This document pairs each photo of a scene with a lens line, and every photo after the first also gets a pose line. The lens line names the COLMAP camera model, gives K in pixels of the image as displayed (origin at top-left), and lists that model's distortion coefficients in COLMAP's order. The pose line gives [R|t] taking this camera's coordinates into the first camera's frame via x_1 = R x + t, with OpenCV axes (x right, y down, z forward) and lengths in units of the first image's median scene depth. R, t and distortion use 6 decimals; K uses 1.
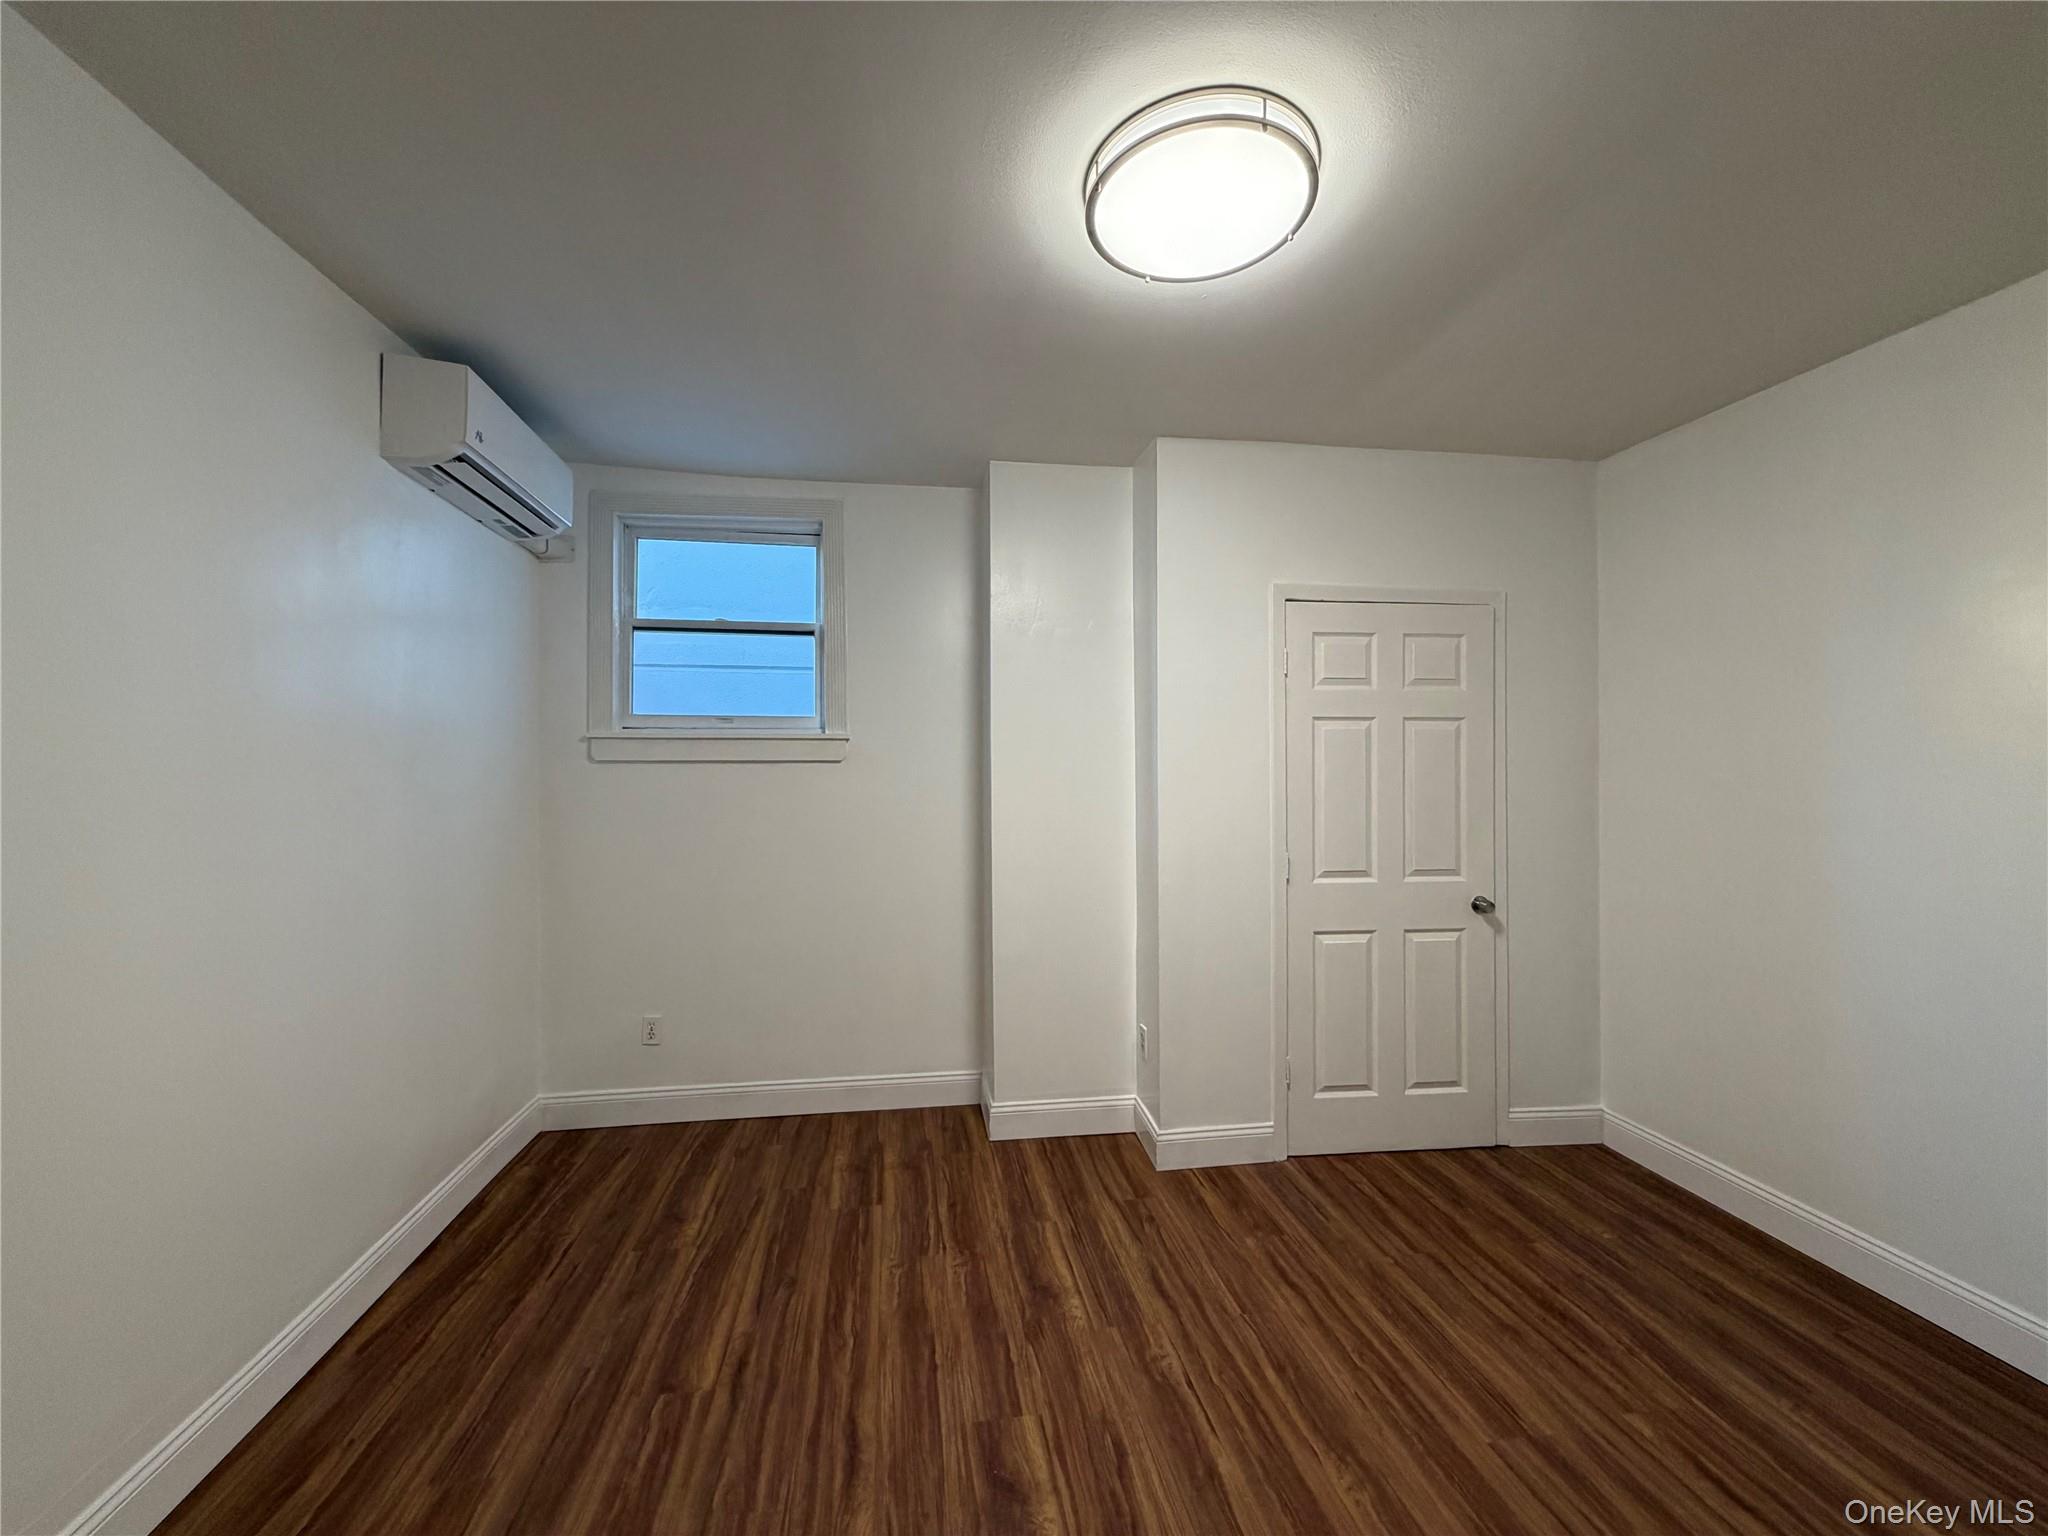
lens RADIAL K [[816.3, 0, 1021.0], [0, 816.3, 769.2], [0, 0, 1]] dist [0.001631, -0.000473]
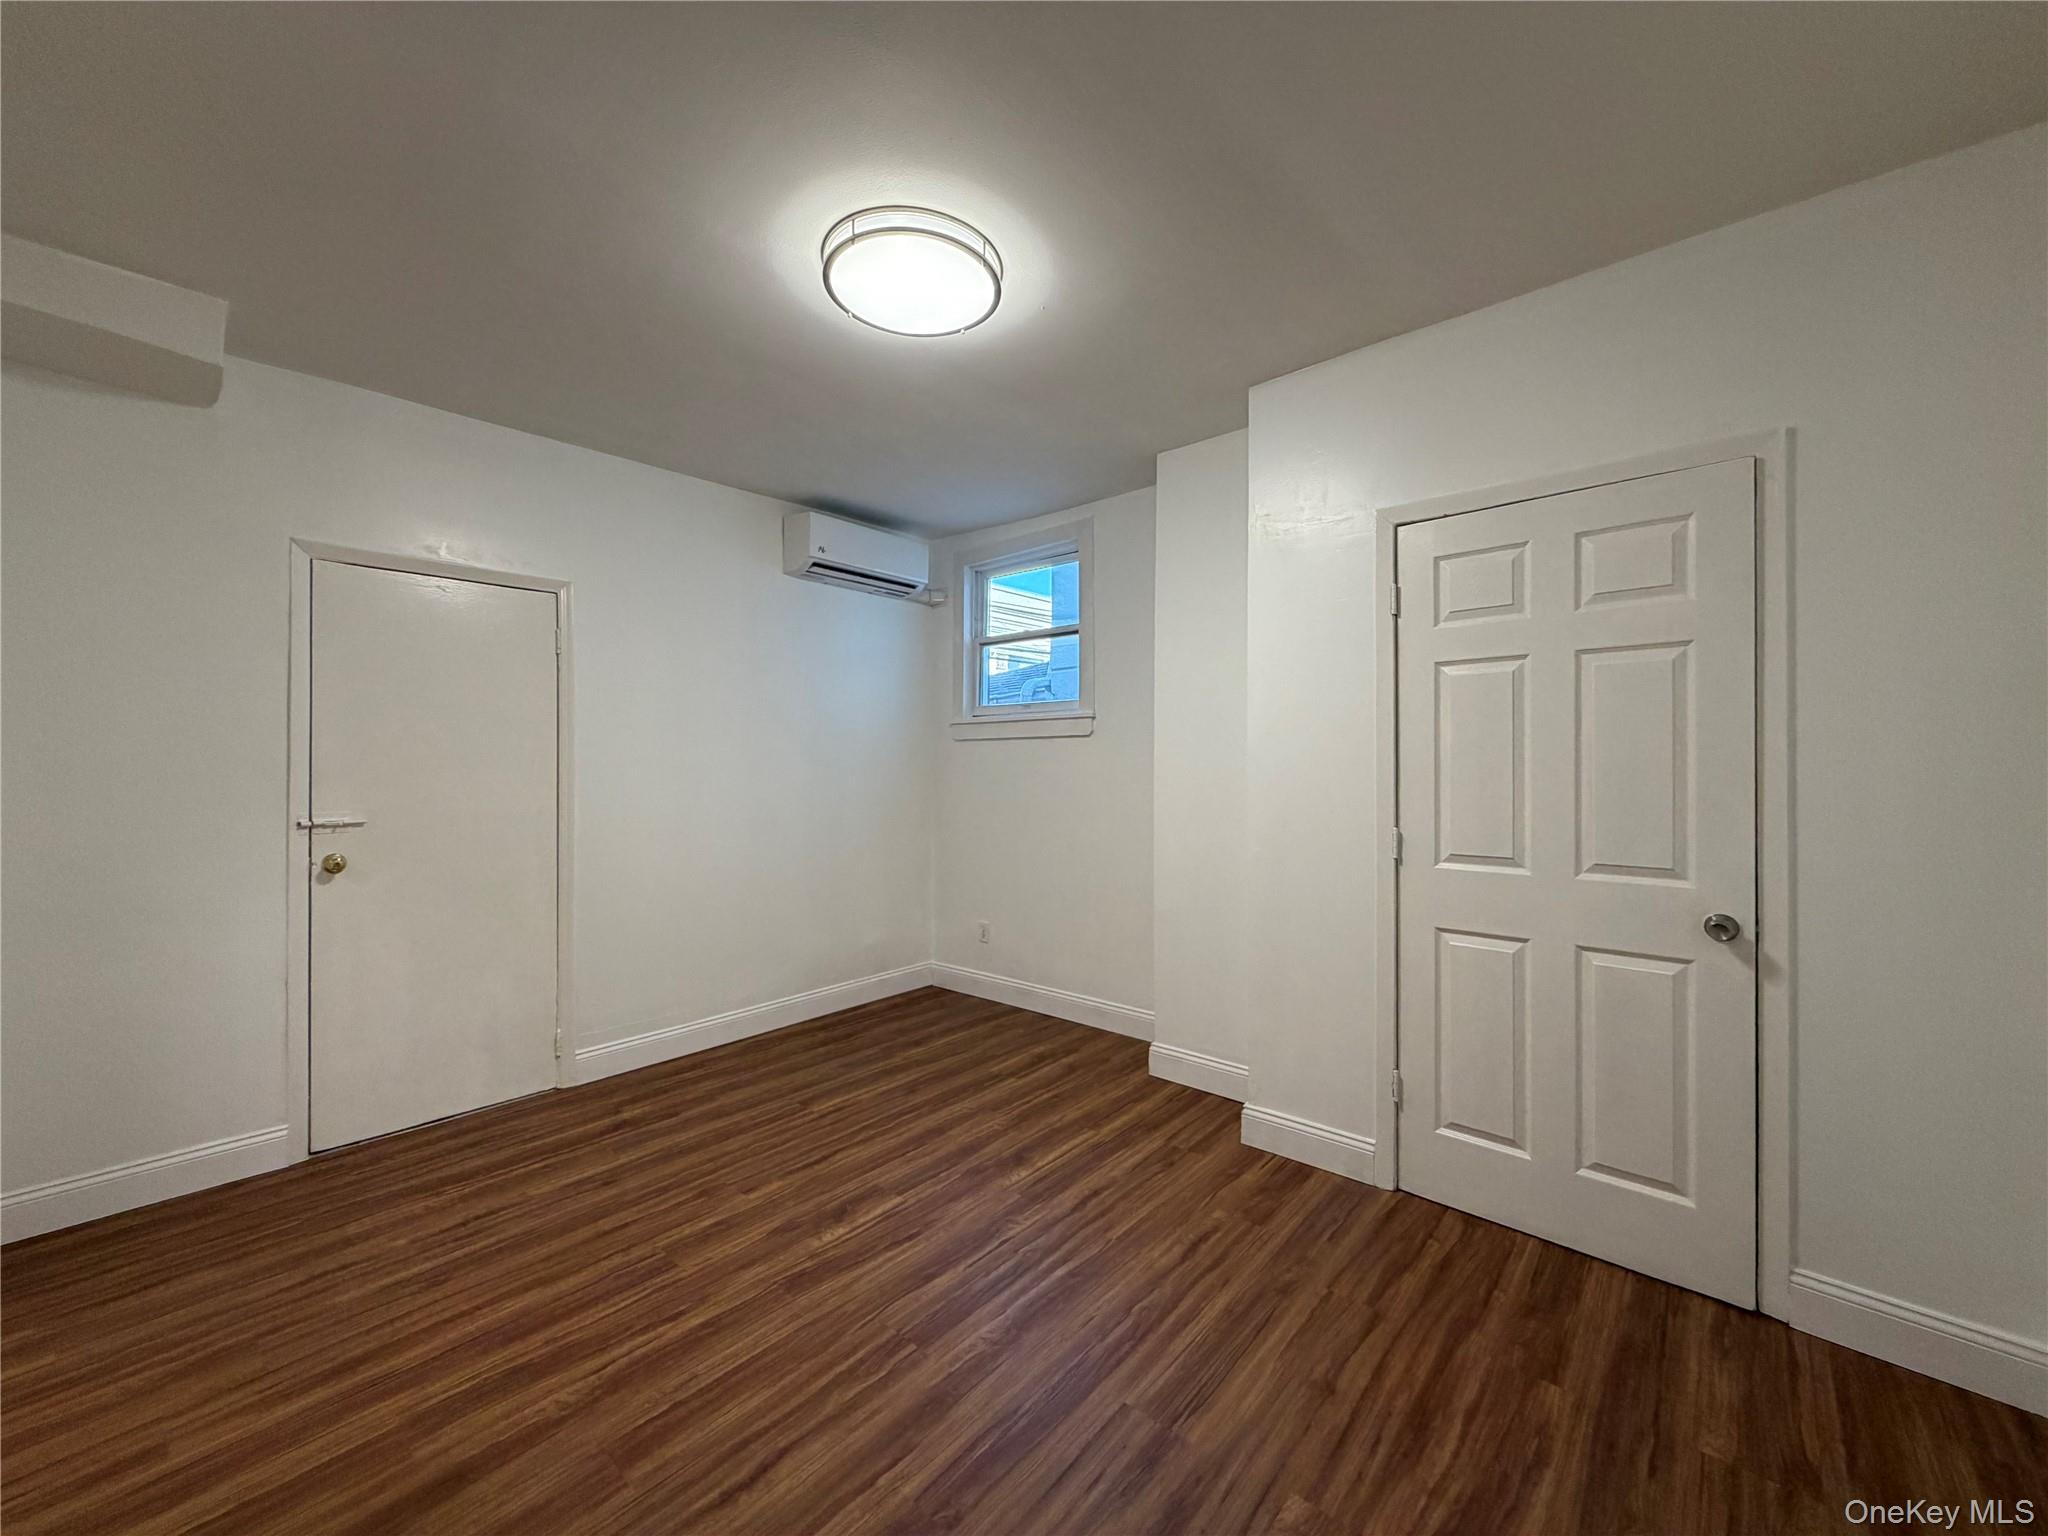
lens RADIAL K [[816.3, 0, 1006.5], [0, 816.3, 765.9], [0, 0, 1]] dist [0.001631, -0.000473]
pose [[0.638069, 0.000978, -0.769978, 0.758246], [0.005555, 0.999967, 0.005874, 0.033635], [0.769959, -0.008025, 0.638043, 0.166559]]
